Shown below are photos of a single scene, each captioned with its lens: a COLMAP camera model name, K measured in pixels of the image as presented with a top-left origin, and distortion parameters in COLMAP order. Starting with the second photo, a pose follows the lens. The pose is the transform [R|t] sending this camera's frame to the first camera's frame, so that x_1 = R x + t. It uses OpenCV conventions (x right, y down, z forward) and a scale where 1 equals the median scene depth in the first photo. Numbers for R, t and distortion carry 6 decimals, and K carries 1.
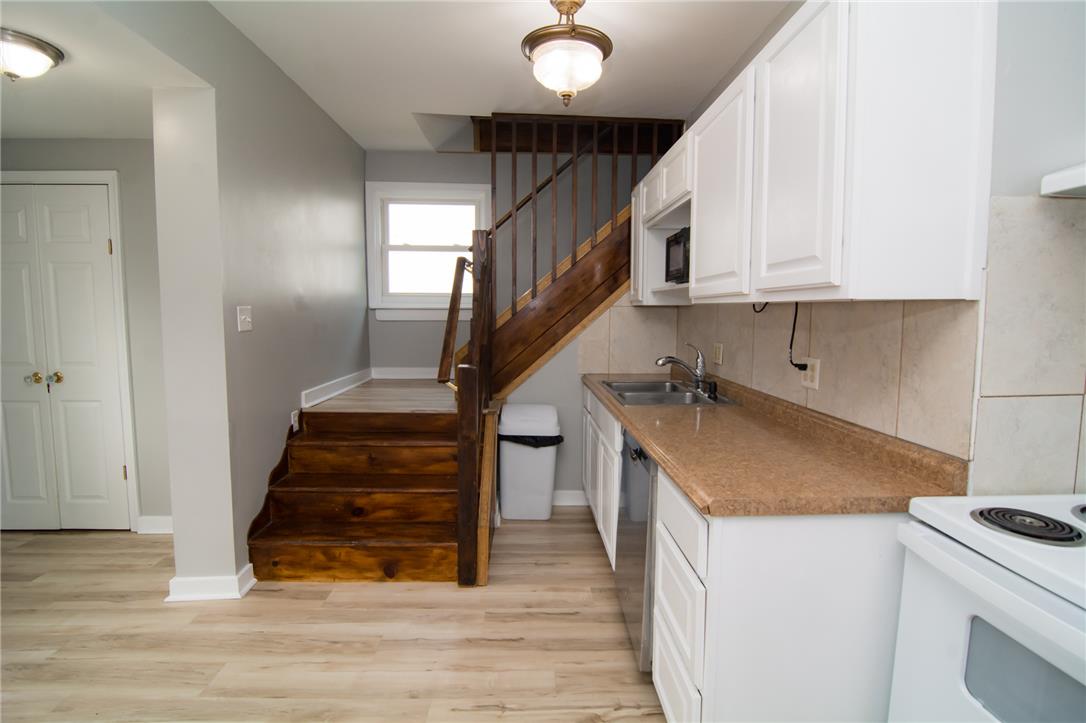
lens RADIAL K [[521.9, 0, 548.2], [0, 521.9, 357.0], [0, 0, 1]] dist [-0.005072, -0.012436]
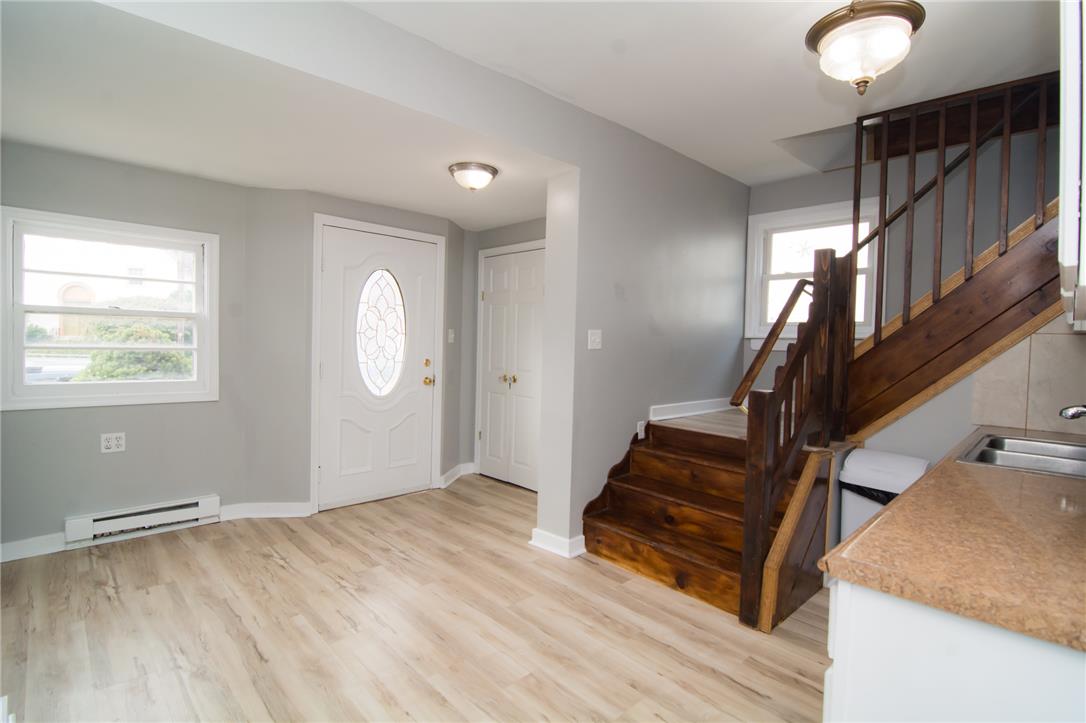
lens RADIAL K [[521.9, 0, 548.2], [0, 521.9, 357.0], [0, 0, 1]] dist [-0.005072, -0.012436]
pose [[0.662342, 0.032602, -0.748492, 0.289286], [-0.087243, 0.995612, -0.033835, 0.021090], [0.744105, 0.087711, 0.662280, 0.070293]]
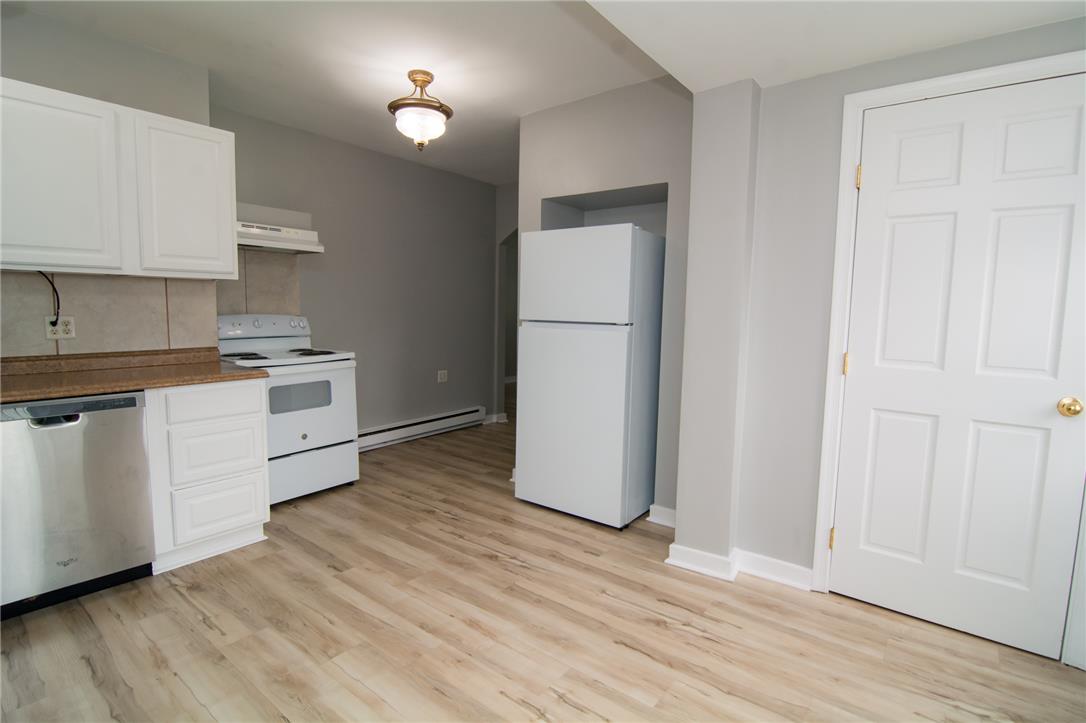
lens RADIAL K [[521.9, 0, 548.2], [0, 521.9, 357.0], [0, 0, 1]] dist [-0.005072, -0.012436]
pose [[-0.759446, -0.080906, 0.645520, -0.963463], [0.036310, 0.985419, 0.166226, -0.050943], [-0.649557, 0.149679, -0.745434, 0.892195]]
